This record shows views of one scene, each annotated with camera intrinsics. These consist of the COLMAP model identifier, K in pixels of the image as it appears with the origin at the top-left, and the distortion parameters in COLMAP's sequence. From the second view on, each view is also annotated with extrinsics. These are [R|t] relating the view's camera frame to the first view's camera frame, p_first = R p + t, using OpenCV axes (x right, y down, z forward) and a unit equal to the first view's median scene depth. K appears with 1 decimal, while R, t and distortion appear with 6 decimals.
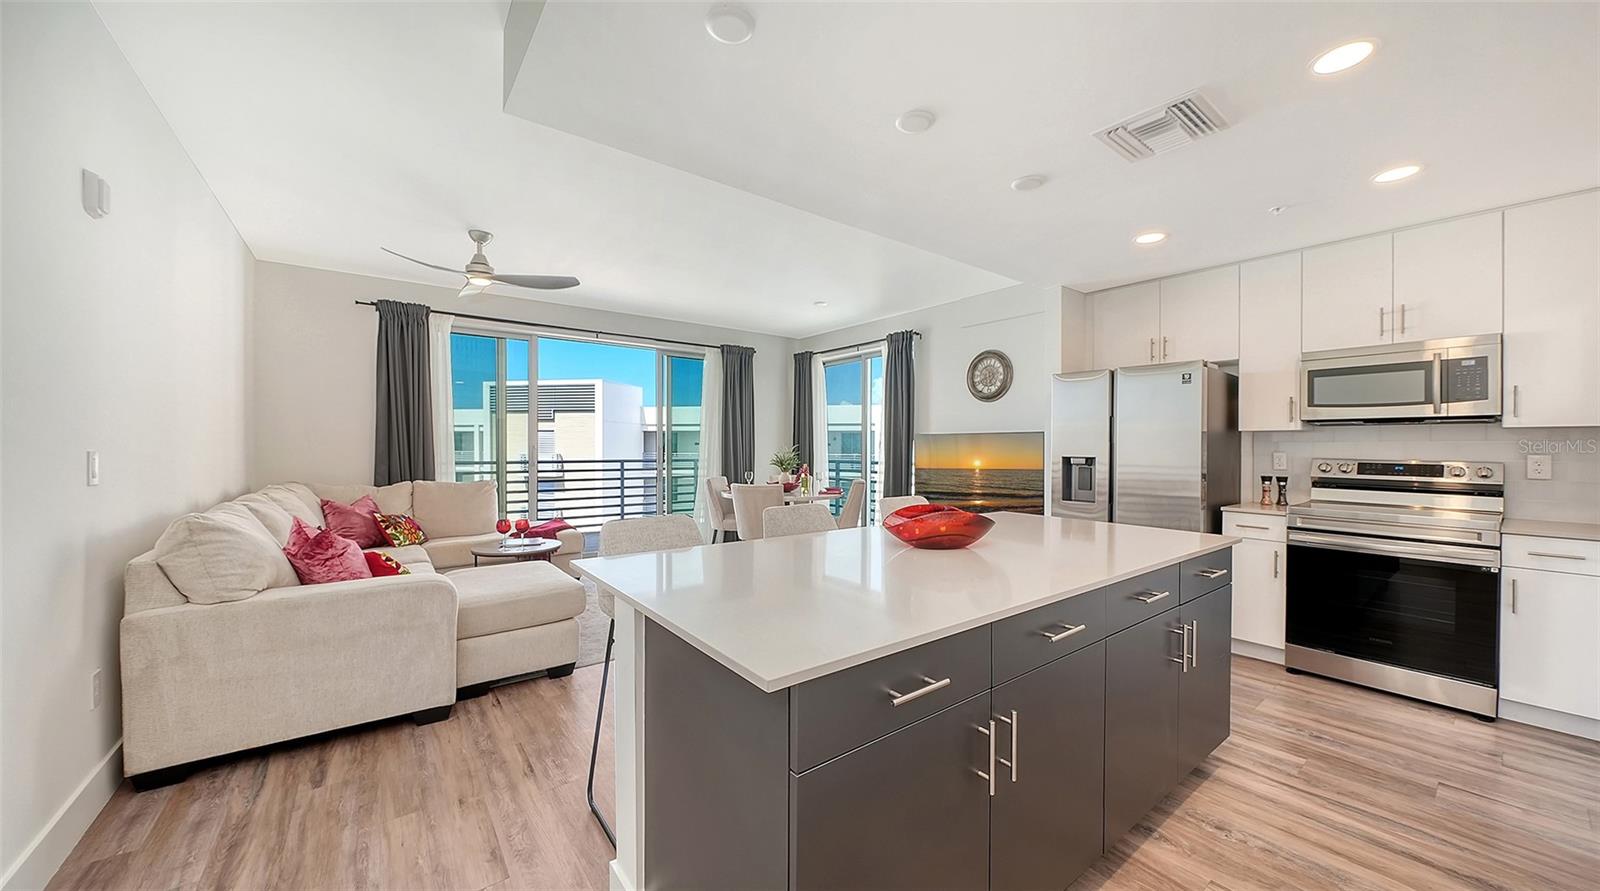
lens RADIAL K [[556.4, 0, 800.0], [0, 556.4, 445.5], [0, 0, 1]] dist [-0.002037, -0.000343]
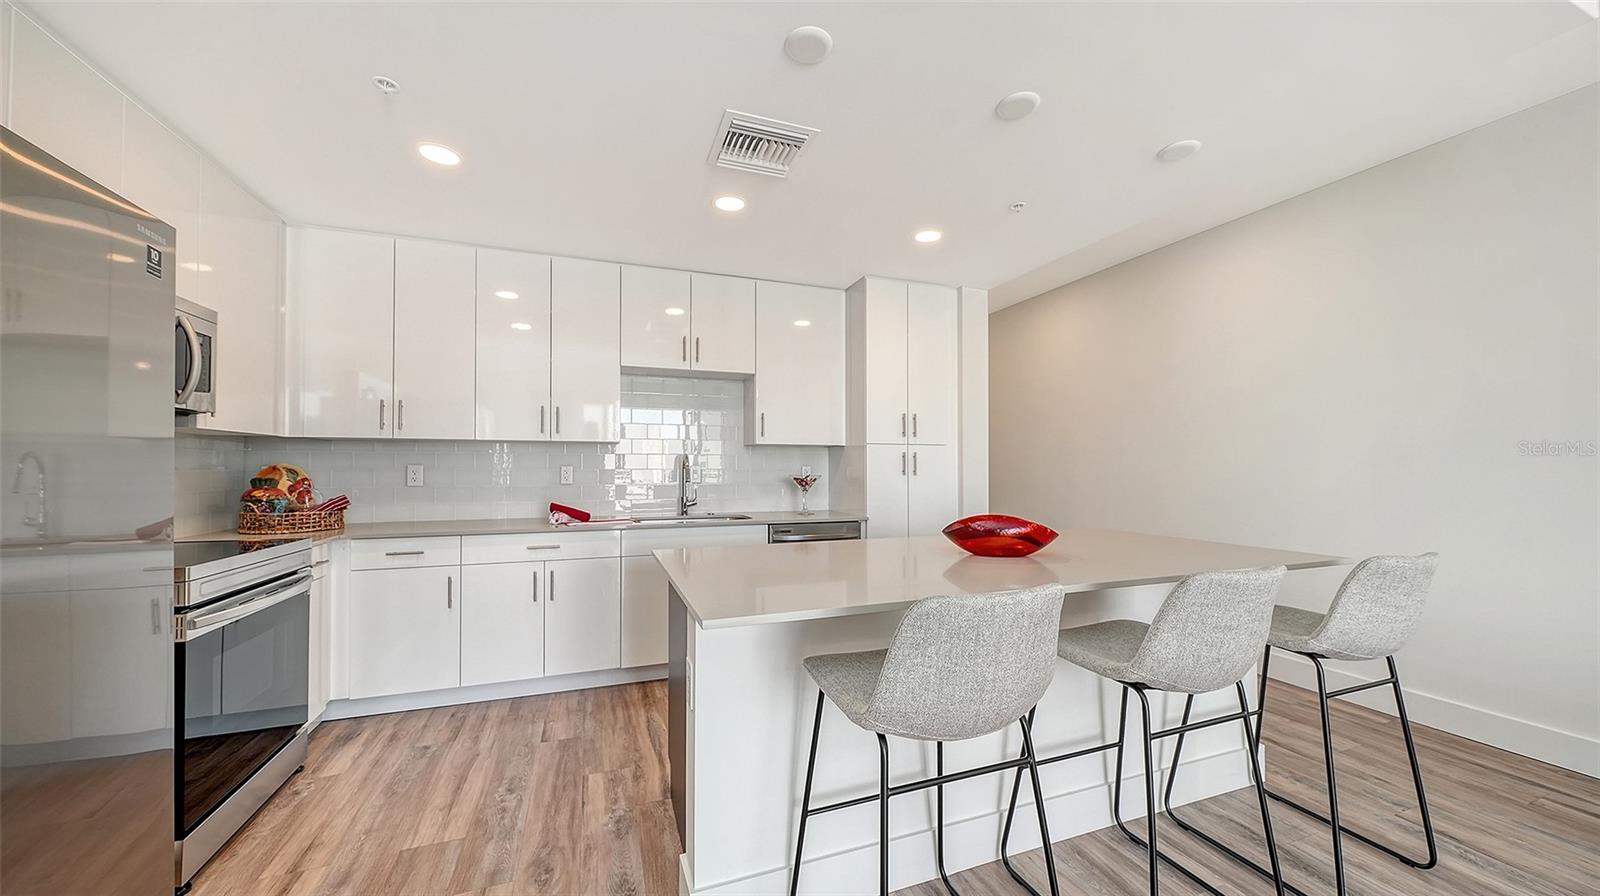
lens RADIAL K [[558.6, 0, 798.8], [0, 558.6, 458.7], [0, 0, 1]] dist [-0.001032, -0.000091]
pose [[-0.955253, -0.000856, 0.295788, 0.156216], [-0.004989, 0.999900, -0.013217, 0.011952], [-0.295747, -0.014101, -0.955162, 1.070039]]
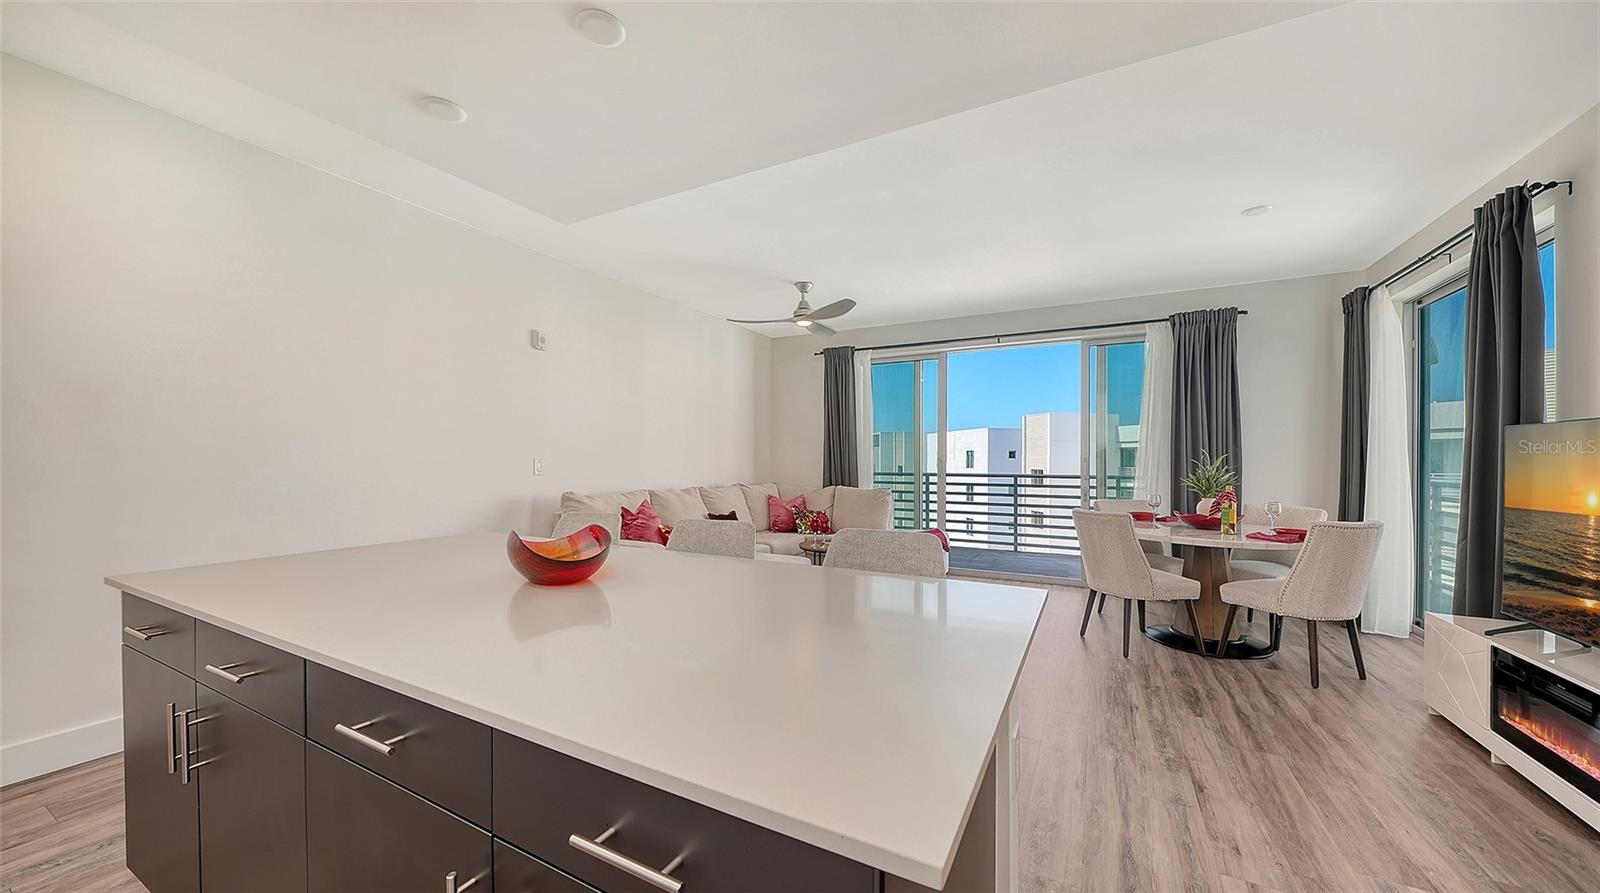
lens RADIAL K [[560.9, 0, 805.2], [0, 560.9, 466.7], [0, 0, 1]] dist [-0.001479, -0.000336]
pose [[0.416966, 0.007041, -0.908895, 0.556767], [-0.001006, 0.999973, 0.007285, 0.010880], [0.908921, -0.002124, 0.416962, 0.499994]]
